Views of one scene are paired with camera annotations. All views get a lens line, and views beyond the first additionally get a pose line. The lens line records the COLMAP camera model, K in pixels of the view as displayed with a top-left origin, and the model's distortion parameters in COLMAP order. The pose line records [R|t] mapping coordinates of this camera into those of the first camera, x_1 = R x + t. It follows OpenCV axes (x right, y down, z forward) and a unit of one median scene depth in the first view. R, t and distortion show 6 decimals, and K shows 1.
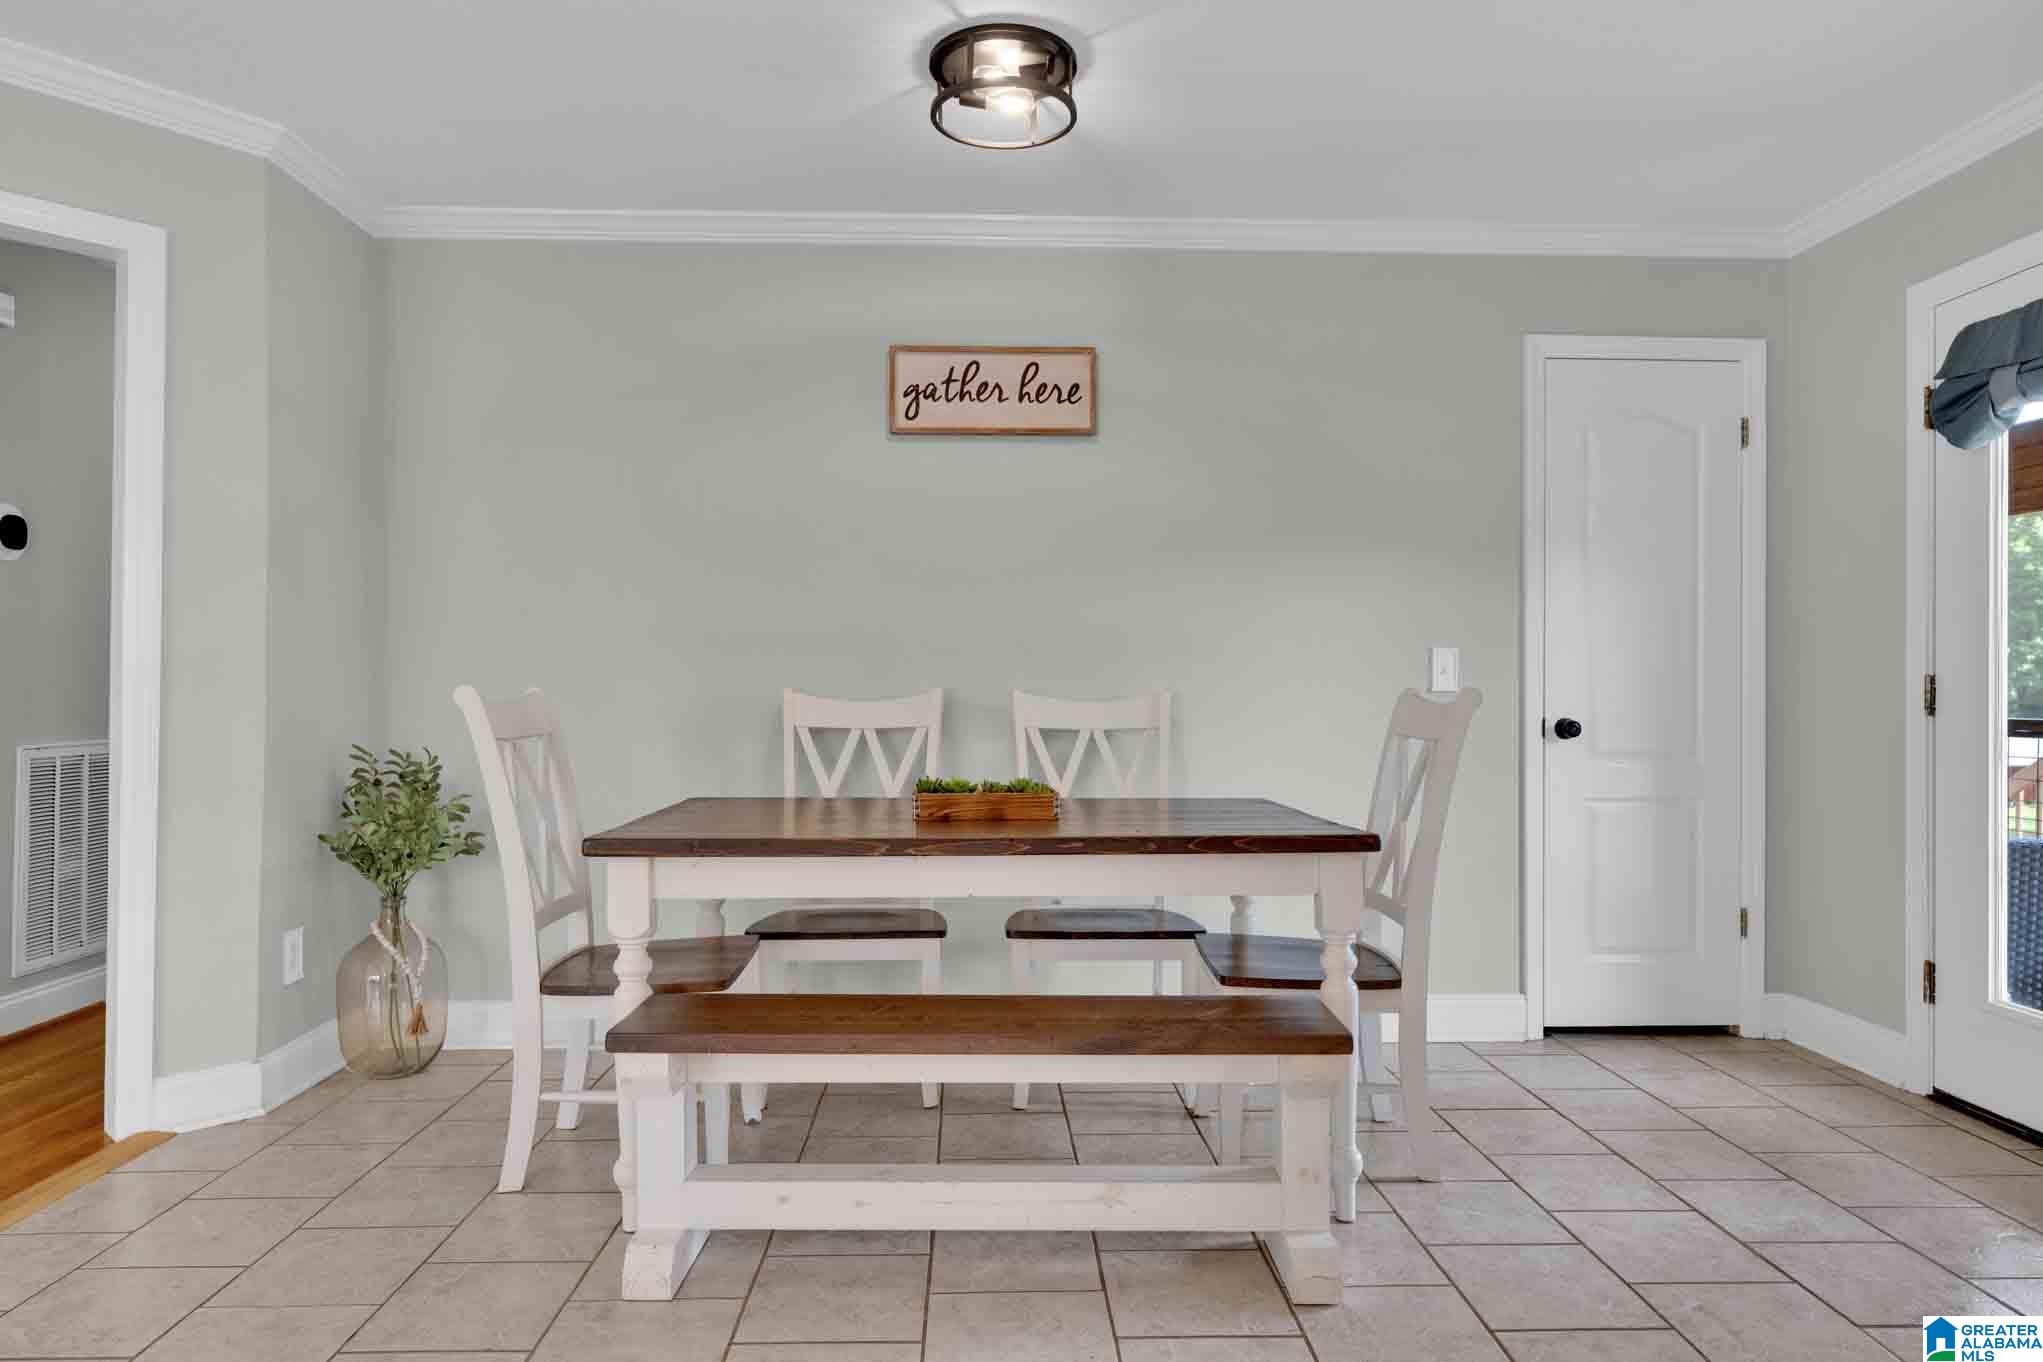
lens RADIAL K [[1238.0, 0, 1022.2], [0, 1238.0, 688.7], [0, 0, 1]] dist [-0.002935, 0.001681]
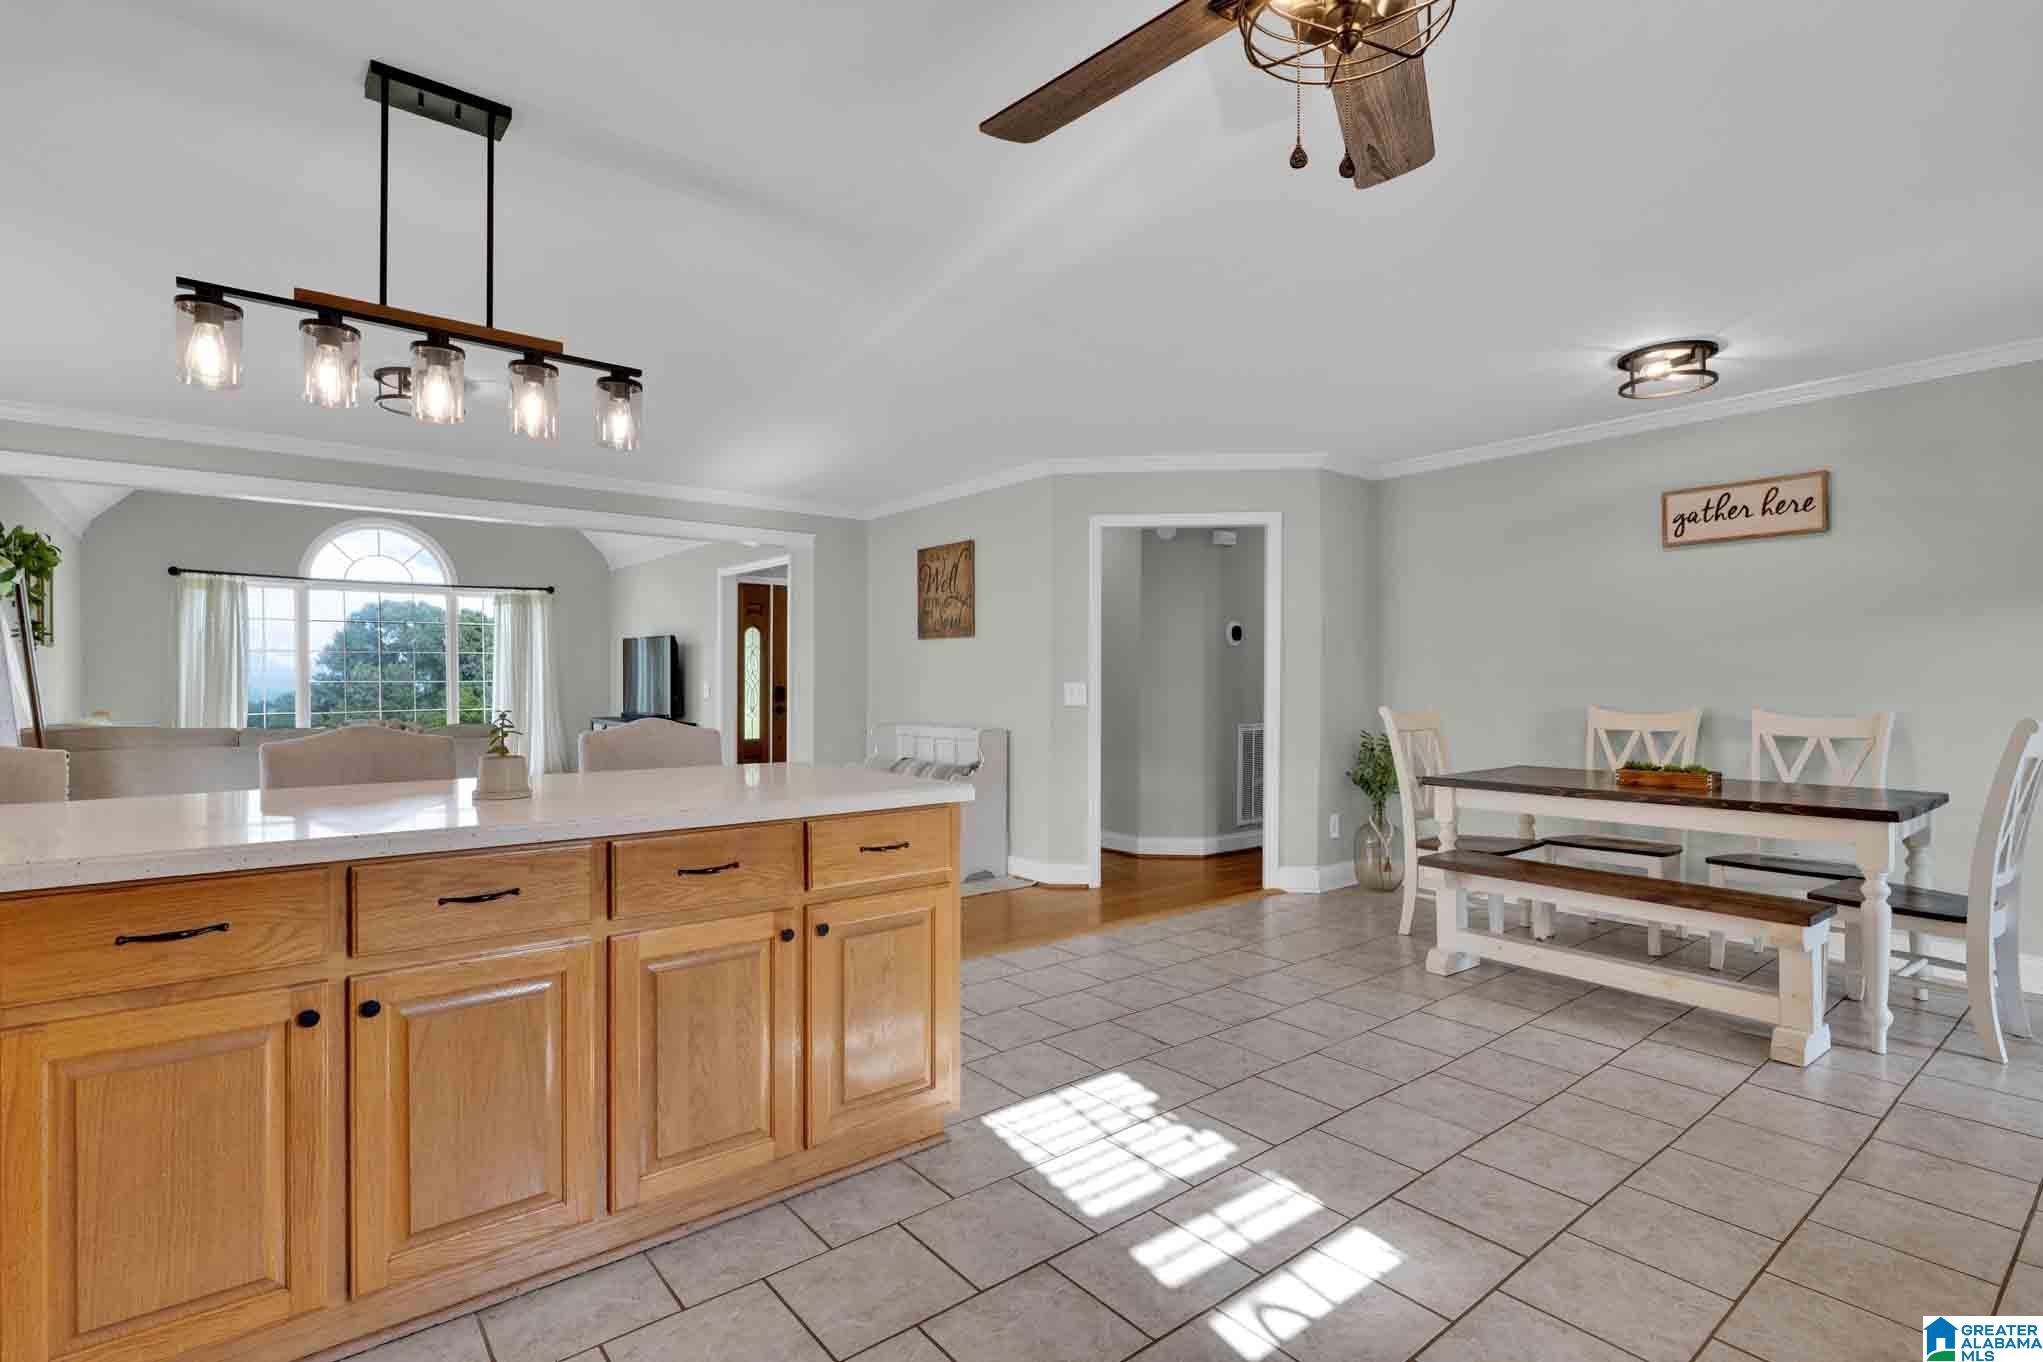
lens RADIAL K [[980.7, 0, 1021.5], [0, 980.7, 681.0], [0, 0, 1]] dist [-0.000662, -0.000104]
pose [[0.602519, -0.004662, -0.798091, 0.438233], [0.003082, 0.999989, -0.003515, -0.034366], [0.798098, -0.000342, 0.602527, -0.460565]]
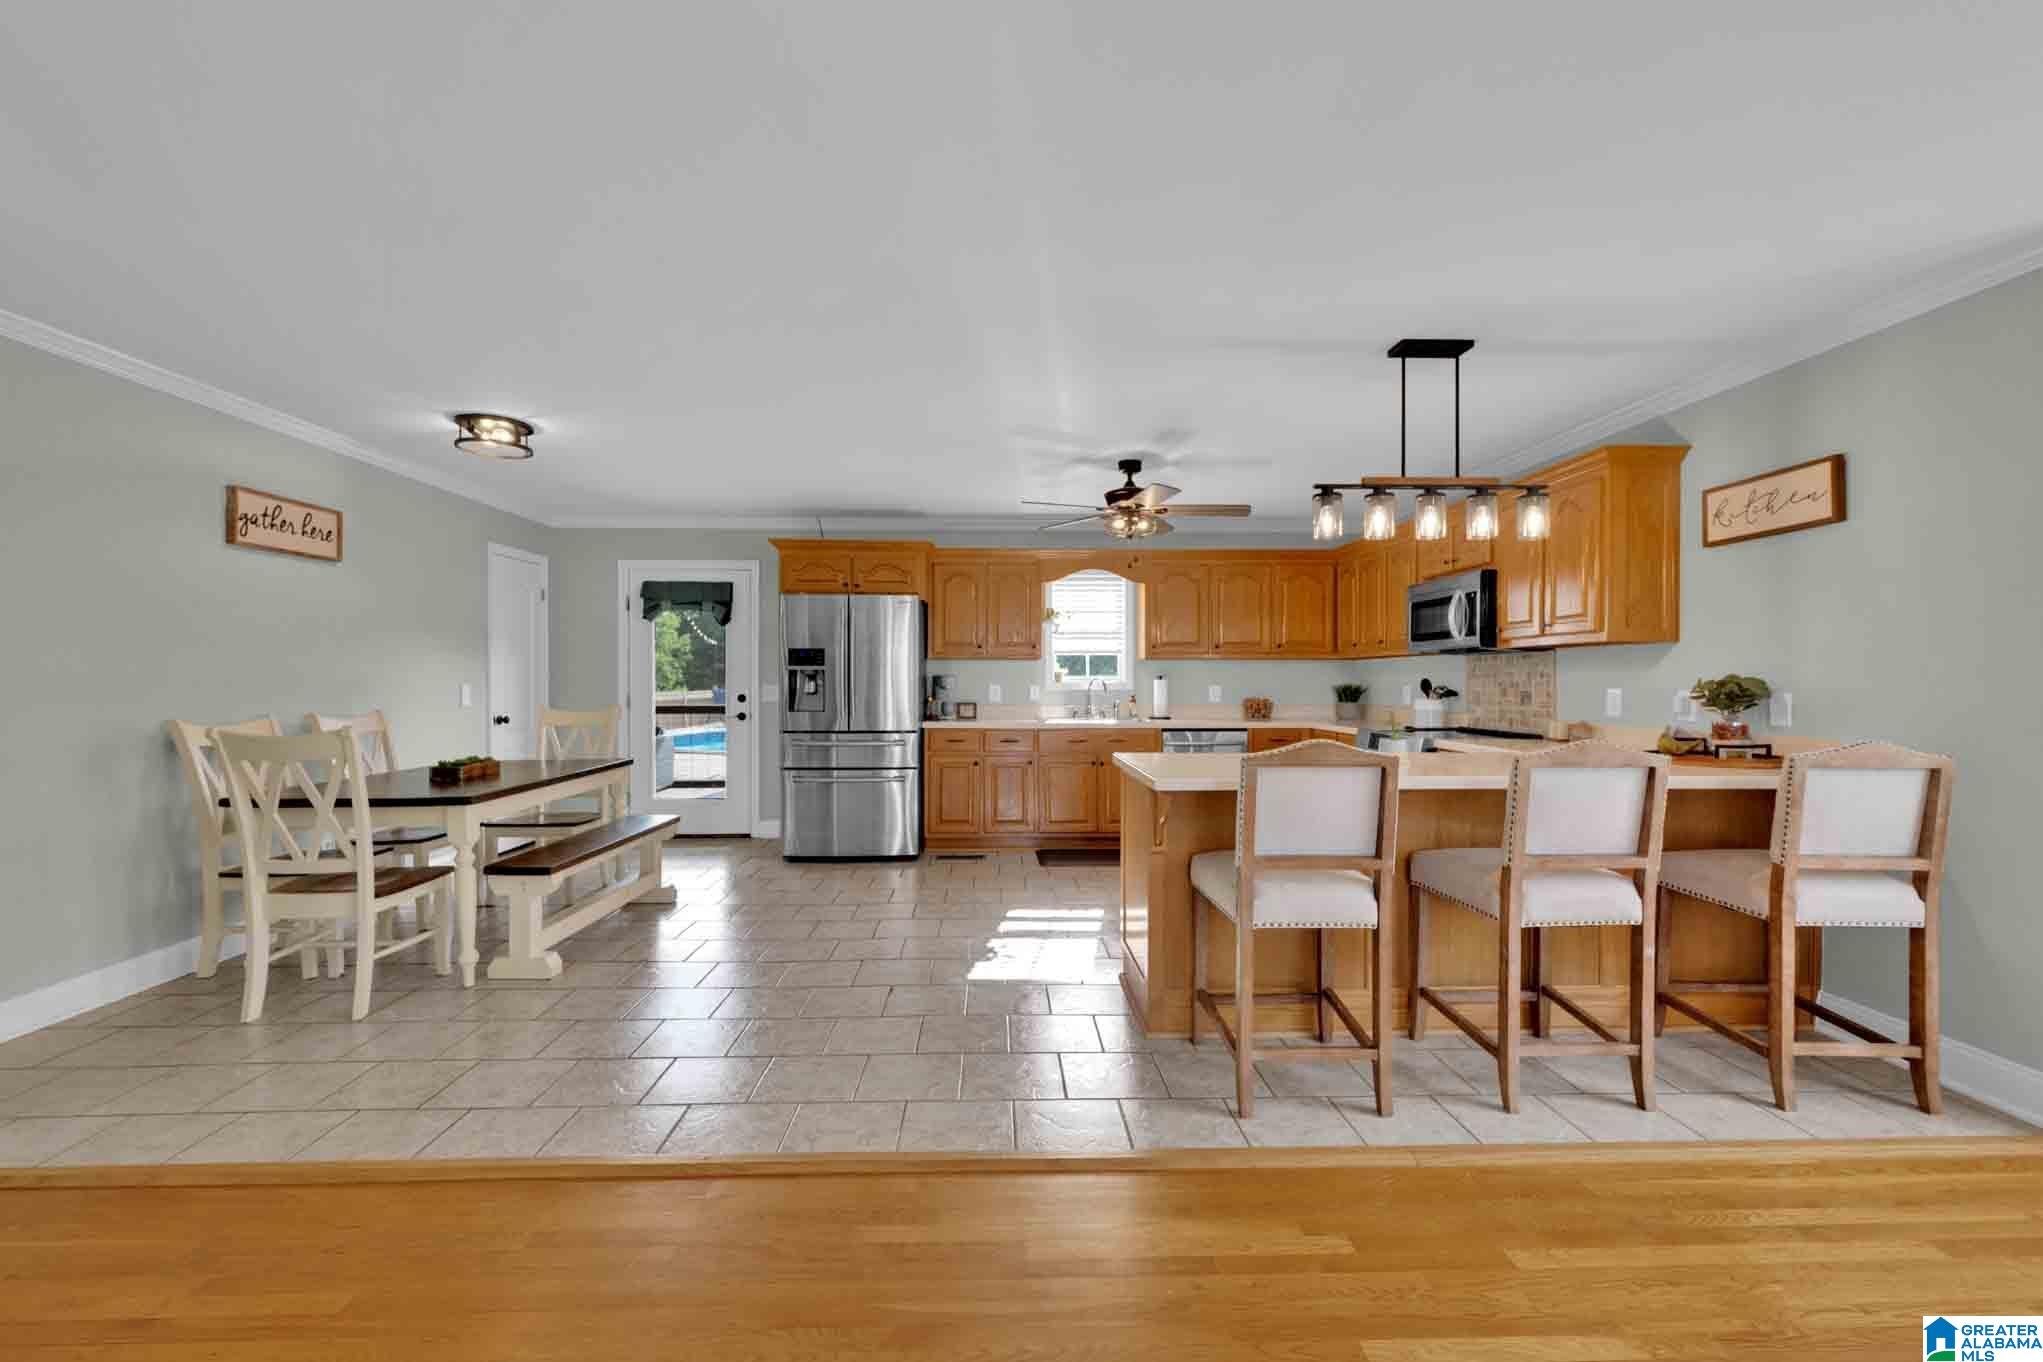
lens RADIAL K [[835.4, 0, 1014.7], [0, 835.4, 687.0], [0, 0, 1]] dist [-0.001464, -0.000101]
pose [[0.004509, -0.012508, 0.999912, -1.193236], [0.006524, 0.999901, 0.012478, -0.045785], [-0.999969, 0.006467, 0.004590, 0.071298]]
